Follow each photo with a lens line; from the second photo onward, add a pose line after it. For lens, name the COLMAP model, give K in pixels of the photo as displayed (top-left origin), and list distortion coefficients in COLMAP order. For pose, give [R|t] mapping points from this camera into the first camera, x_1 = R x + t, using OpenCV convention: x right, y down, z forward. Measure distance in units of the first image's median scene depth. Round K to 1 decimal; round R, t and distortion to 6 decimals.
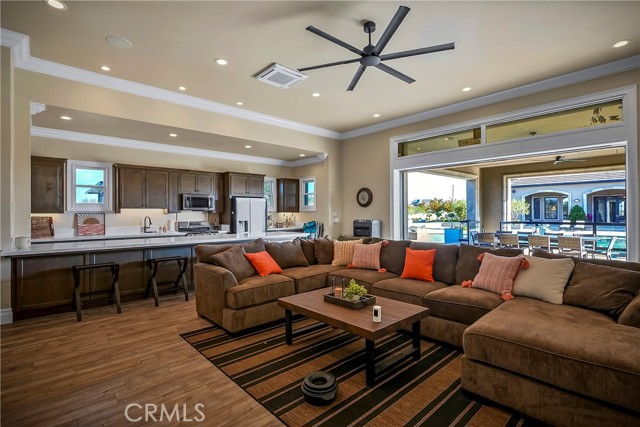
lens RADIAL K [[303.0, 0, 321.7], [0, 303.0, 211.8], [0, 0, 1]] dist [-0.006455, -0.001048]
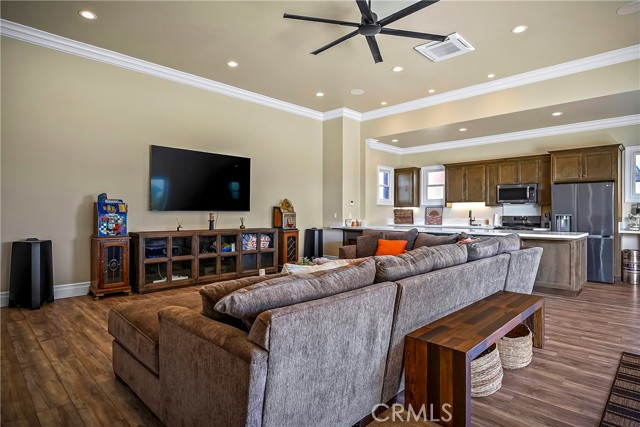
lens RADIAL K [[345.3, 0, 321.6], [0, 345.3, 211.0], [0, 0, 1]] dist [-0.013627, -0.000760]
pose [[0.046500, 0.000959, -0.998918, 0.668759], [-0.001920, 0.999998, 0.000870, 0.021884], [0.998916, 0.001877, 0.046502, 0.478375]]
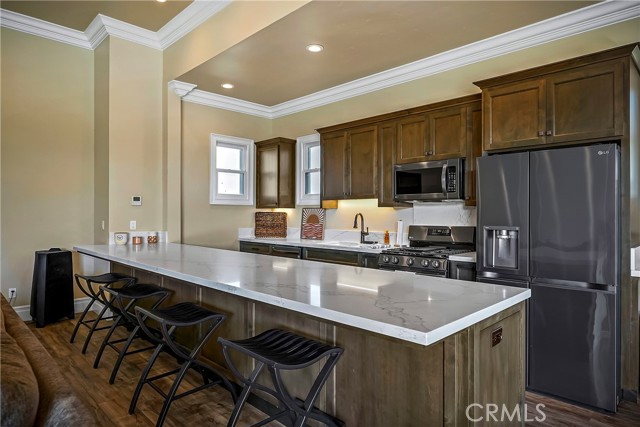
lens RADIAL K [[390.3, 0, 321.8], [0, 390.3, 211.4], [0, 0, 1]] dist [-0.006750, -0.000397]
pose [[0.053253, 0.002174, -0.998579, 0.150008], [0.001270, 0.999997, 0.002245, 0.010819], [0.998580, -0.001387, 0.053250, 1.001022]]
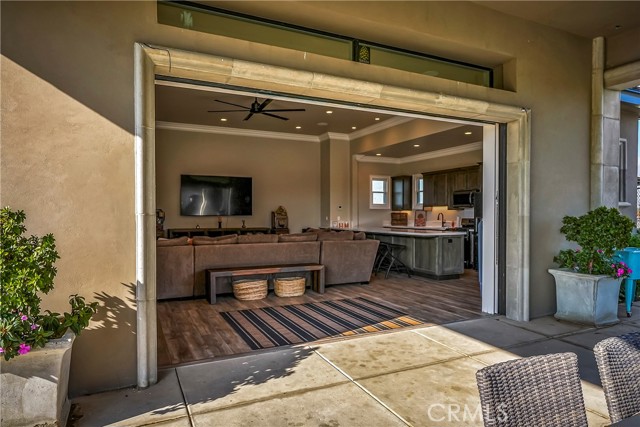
lens RADIAL K [[403.9, 0, 318.0], [0, 403.9, 213.7], [0, 0, 1]] dist [0.002649, 0.000545]
pose [[-0.277383, 0.005763, -0.960742, 1.214622], [0.005628, 0.999975, 0.004373, 0.009029], [0.960743, -0.004194, -0.277409, 1.094794]]
